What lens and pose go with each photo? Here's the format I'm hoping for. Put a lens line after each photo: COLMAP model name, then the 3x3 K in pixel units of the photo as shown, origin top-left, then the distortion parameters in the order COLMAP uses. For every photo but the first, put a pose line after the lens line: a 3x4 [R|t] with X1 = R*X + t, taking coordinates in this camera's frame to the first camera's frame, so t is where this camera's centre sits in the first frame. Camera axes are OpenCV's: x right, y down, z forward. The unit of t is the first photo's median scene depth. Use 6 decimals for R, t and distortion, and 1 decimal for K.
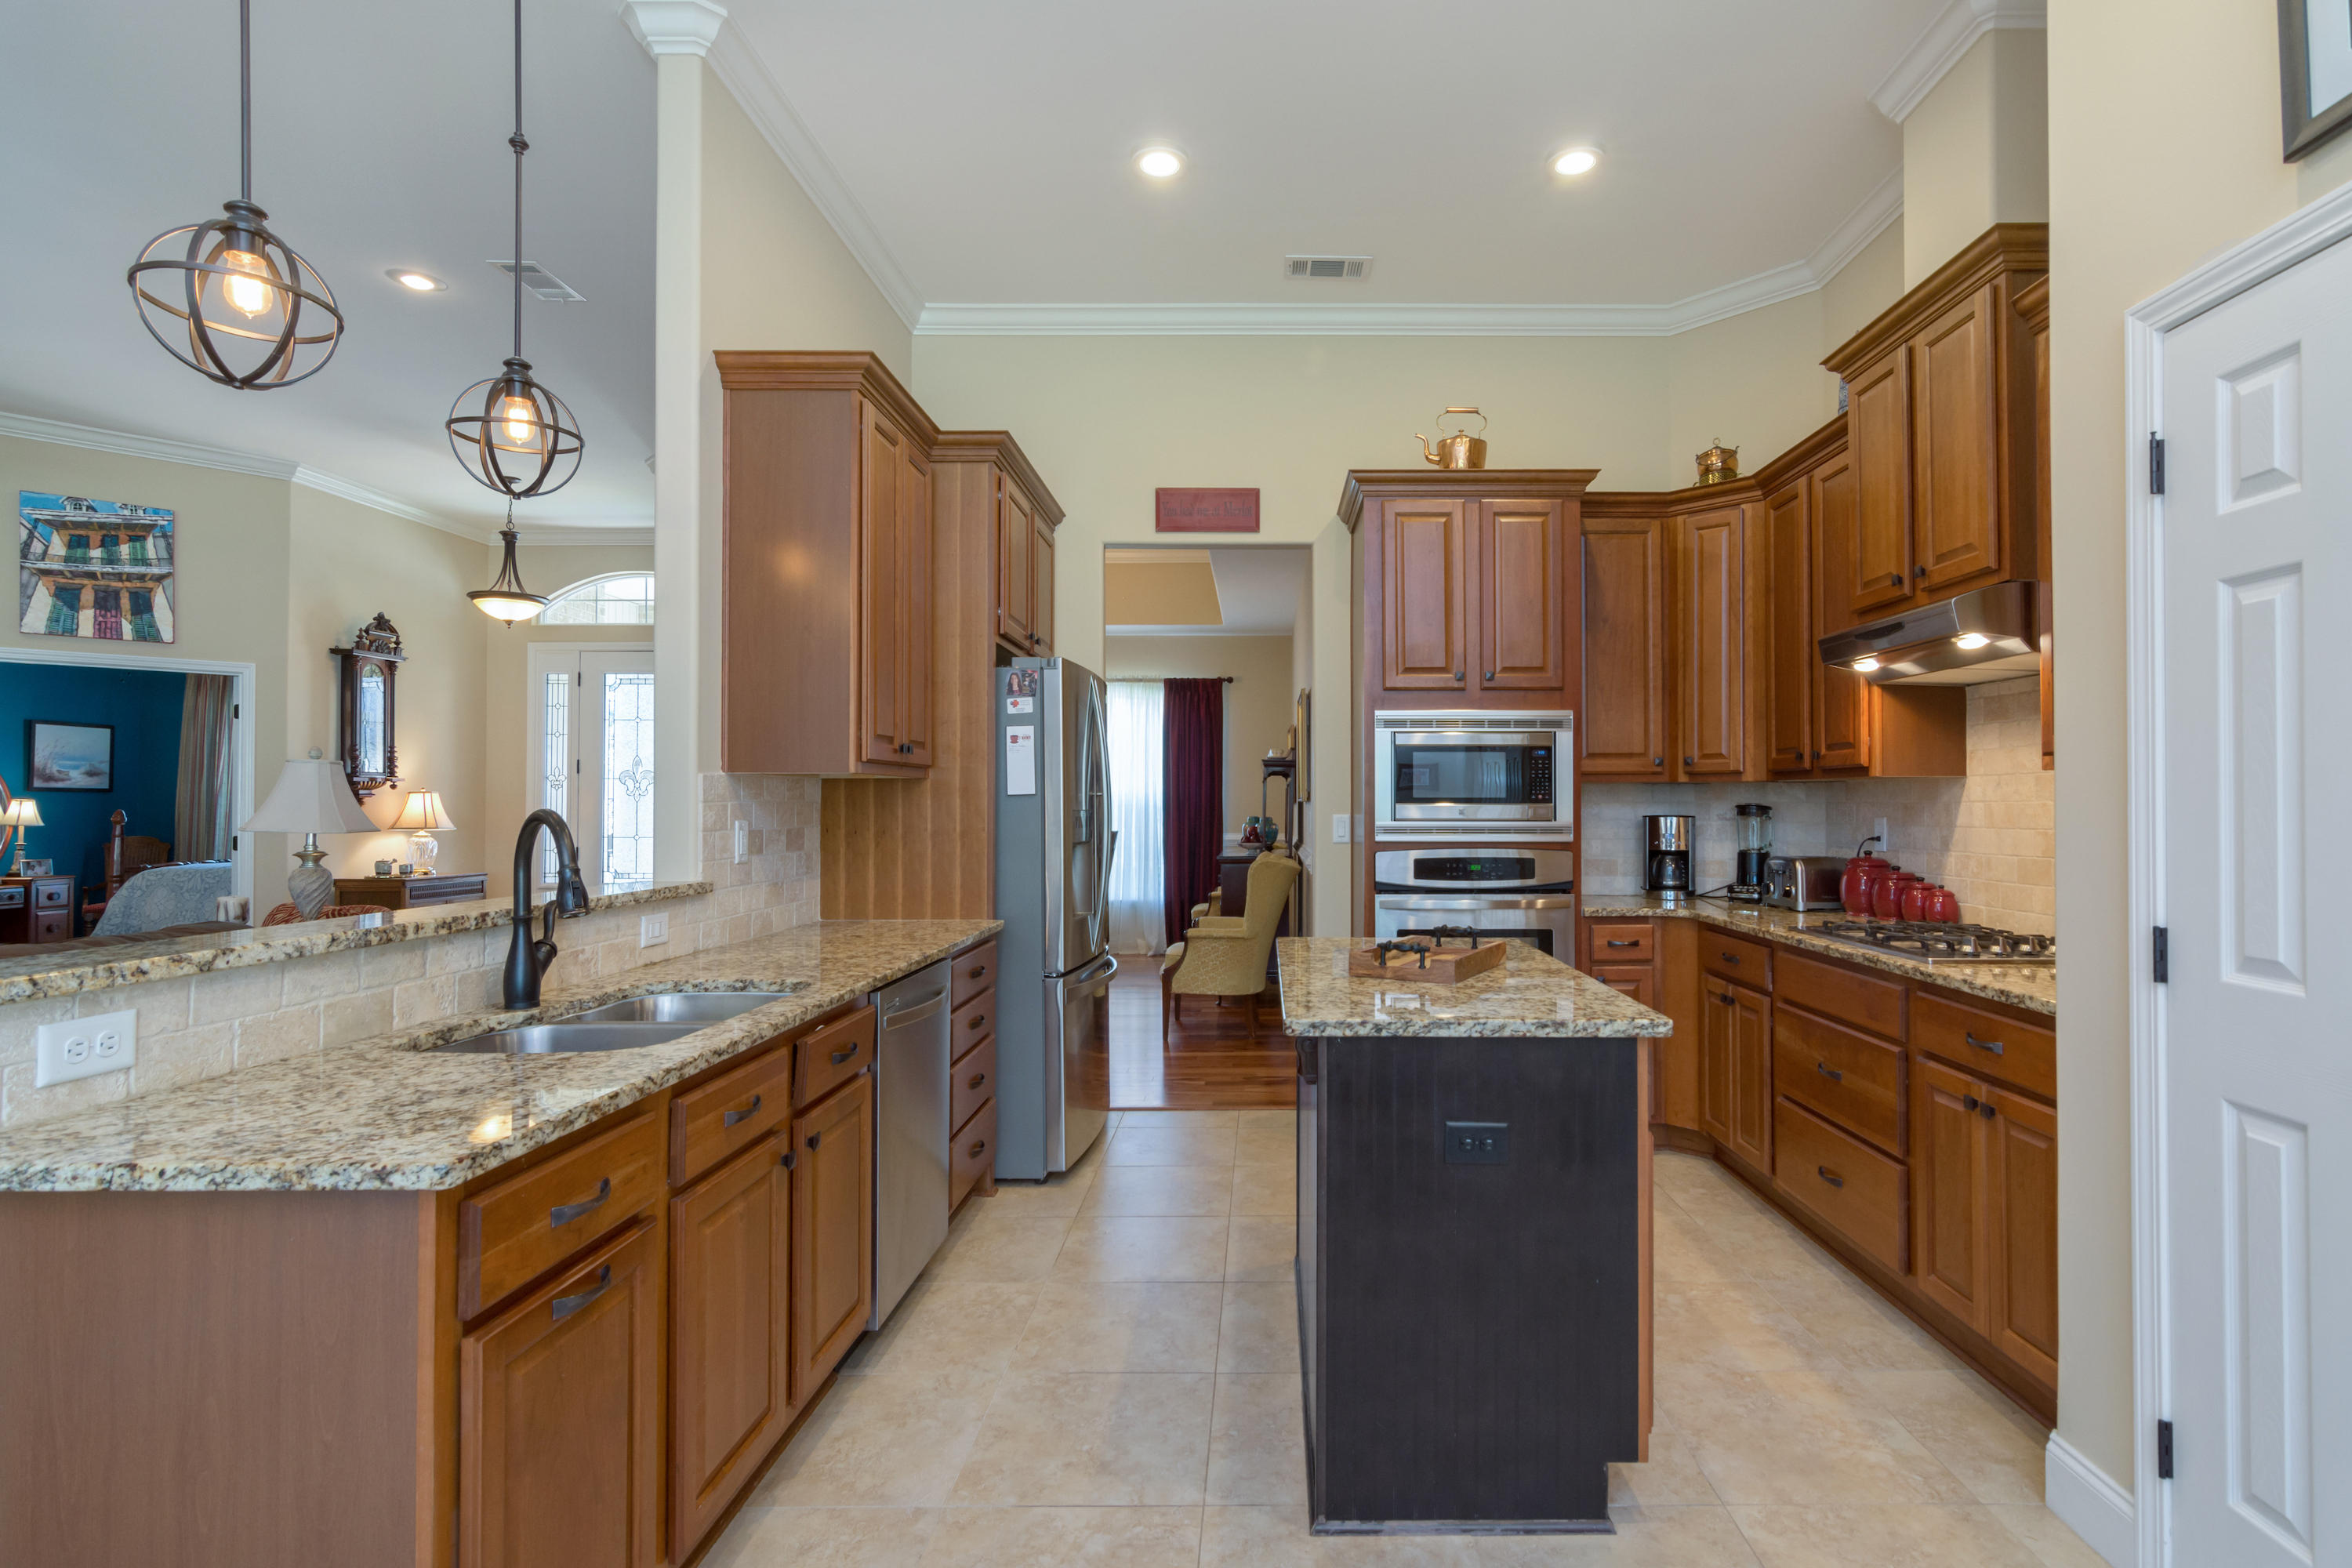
lens RADIAL K [[1145.9, 0, 1184.6], [0, 1145.9, 800.0], [0, 0, 1]] dist [0.001648, 0.001178]
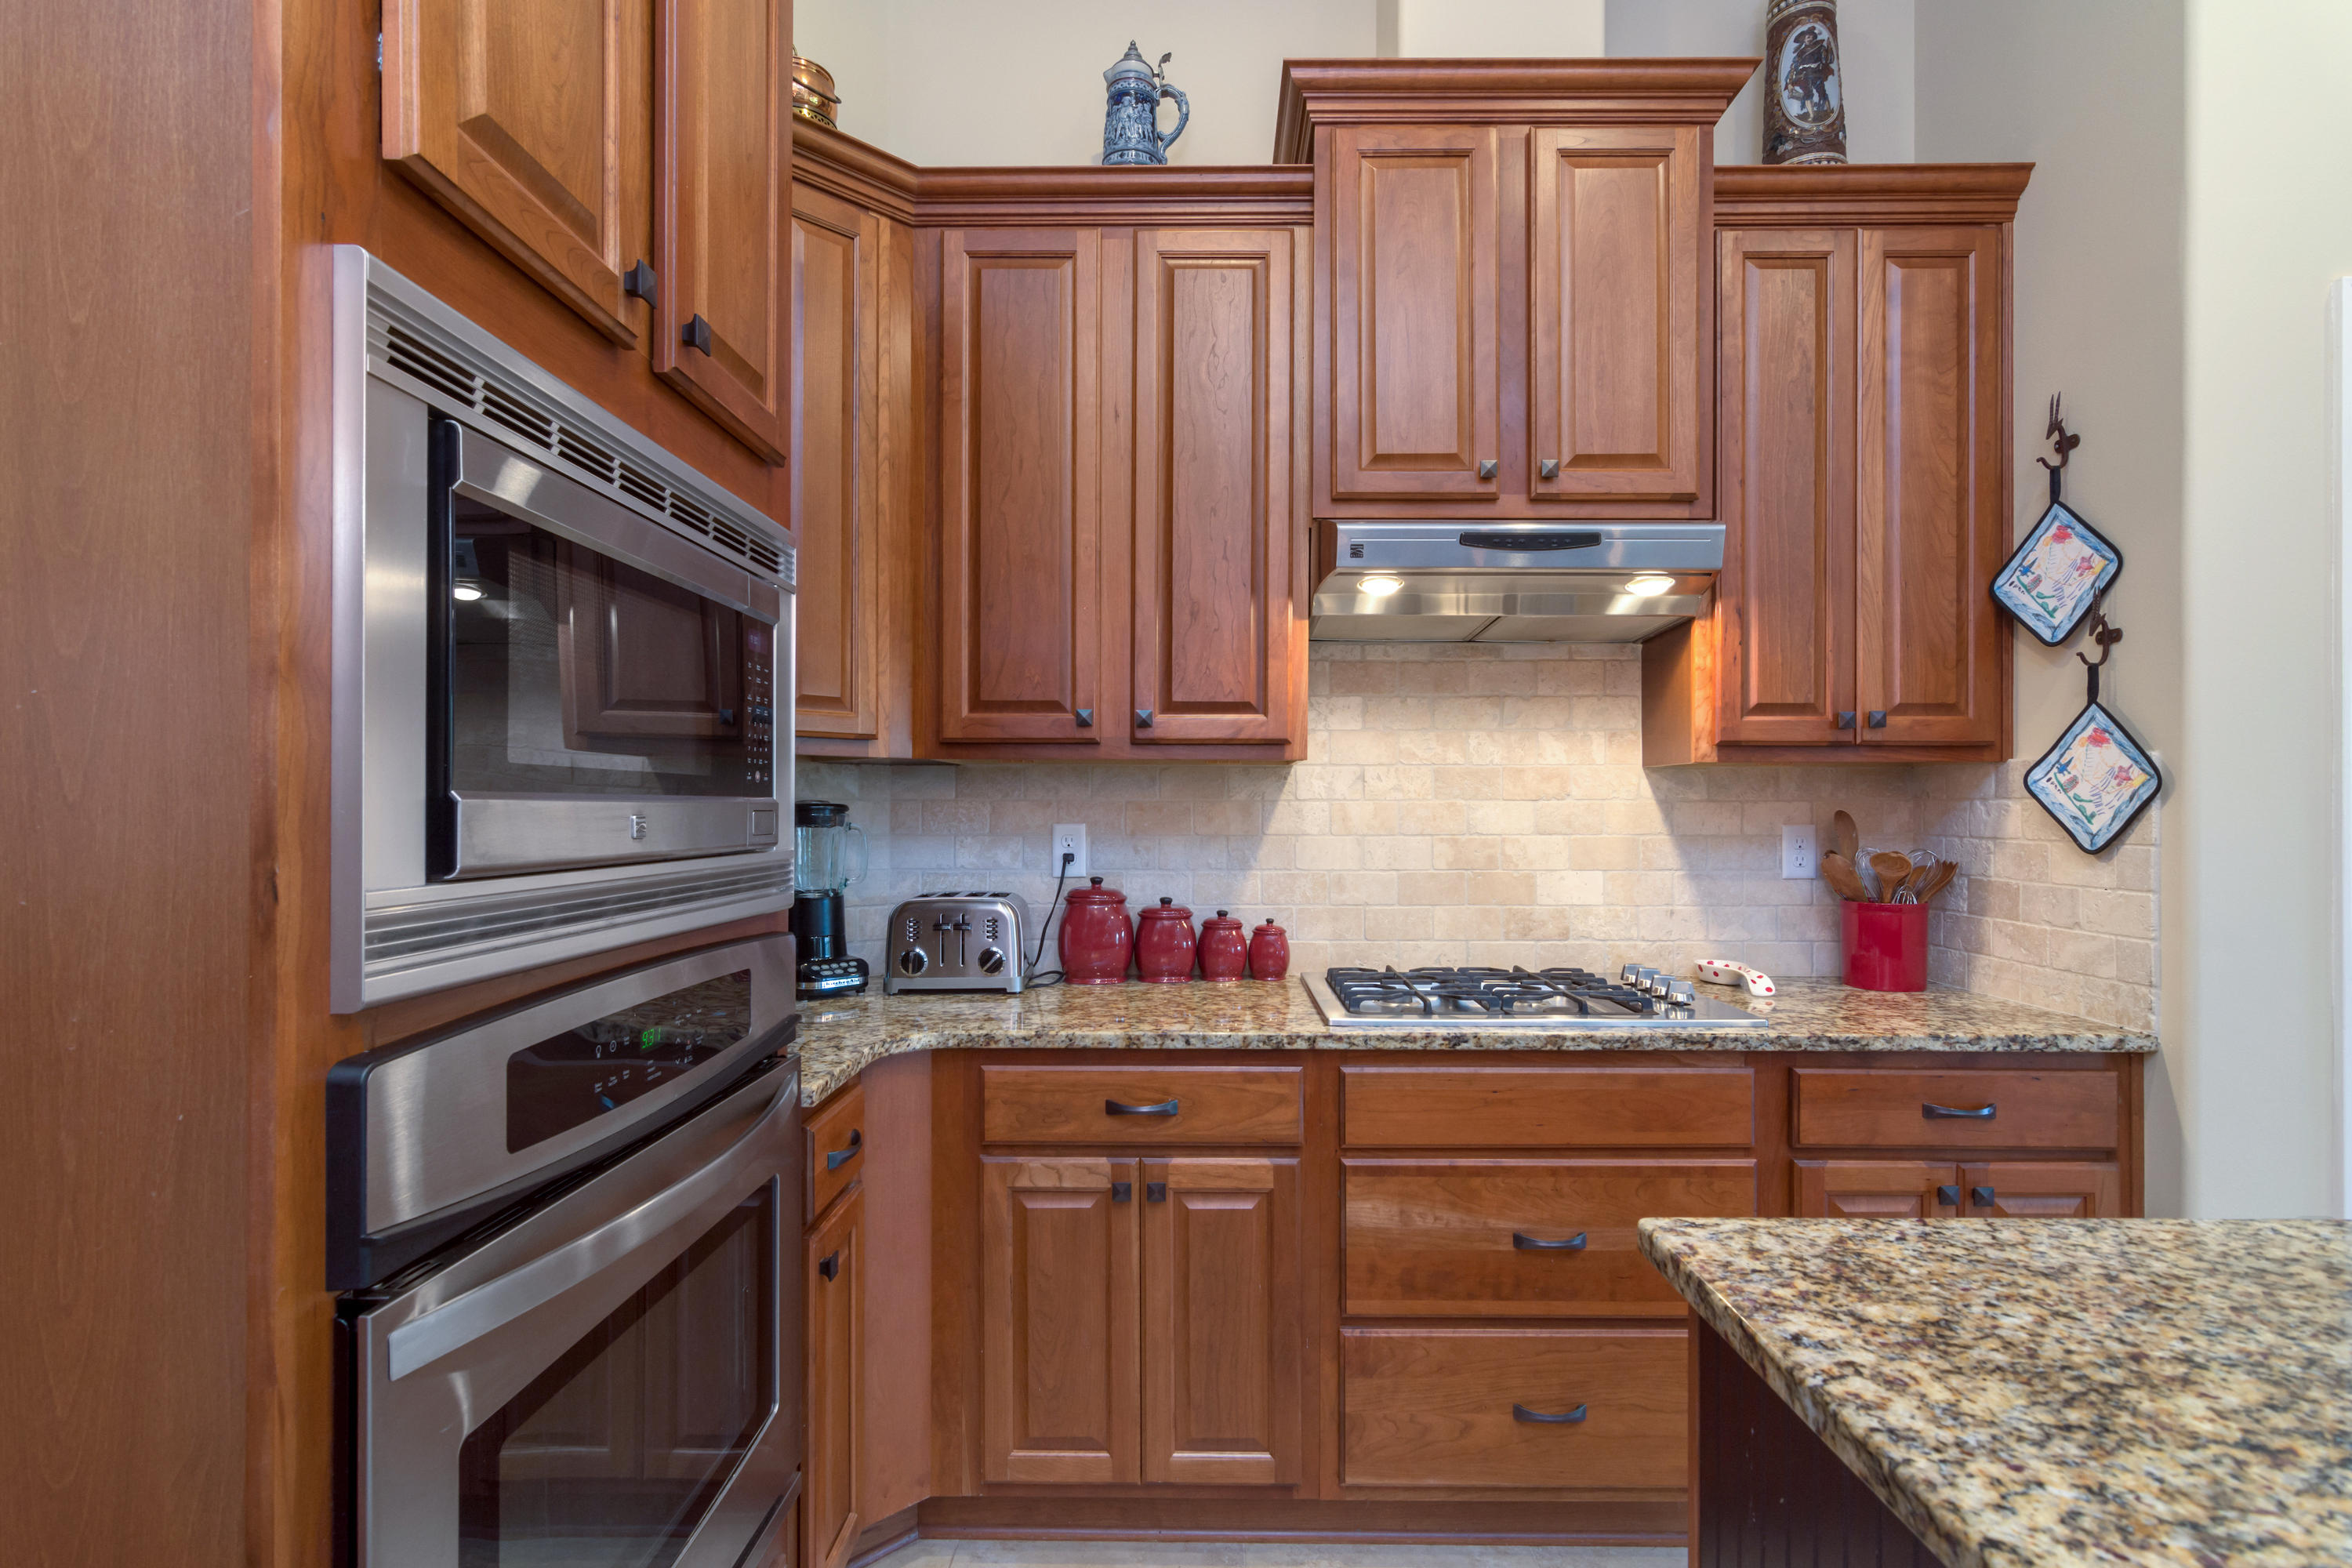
lens RADIAL K [[1085.0, 0, 1181.3], [0, 1085.0, 805.1], [0, 0, 1]] dist [-0.000448, -0.000007]
pose [[-0.050800, 0.004315, 0.998700, -0.003876], [-0.002425, 0.999987, -0.004443, 0.008422], [-0.998706, -0.002648, -0.050788, 1.194744]]
